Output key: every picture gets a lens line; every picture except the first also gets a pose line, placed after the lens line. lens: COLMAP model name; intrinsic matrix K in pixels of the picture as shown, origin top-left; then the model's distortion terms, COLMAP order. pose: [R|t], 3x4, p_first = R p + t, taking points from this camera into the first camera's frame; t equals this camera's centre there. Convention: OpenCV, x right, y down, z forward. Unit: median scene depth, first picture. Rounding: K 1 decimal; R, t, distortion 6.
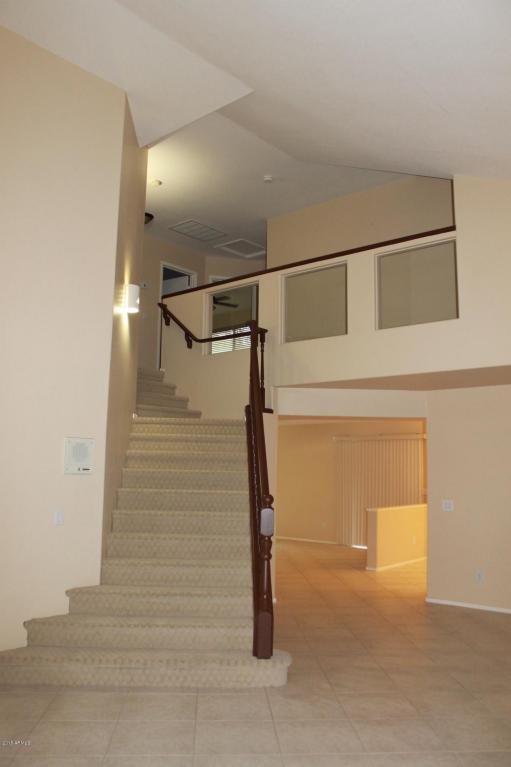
lens RADIAL K [[661.9, 0, 255.5], [0, 661.9, 383.5], [0, 0, 1]] dist [-0.018946, -0.005858]
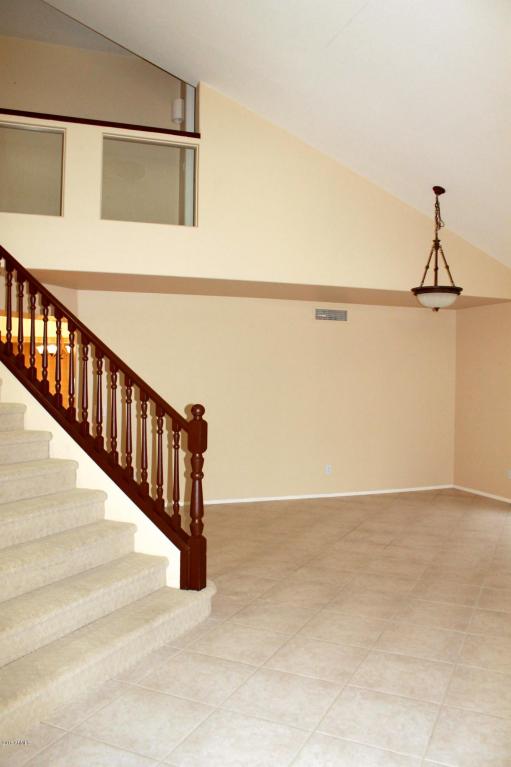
lens RADIAL K [[649.7, 0, 255.5], [0, 649.7, 383.5], [0, 0, 1]] dist [-0.132412, 0.004426]
pose [[0.487311, -0.015111, 0.873098, -0.505000], [-0.110879, 0.990687, 0.079032, 0.051076], [-0.866161, -0.135321, 0.481096, 0.410122]]
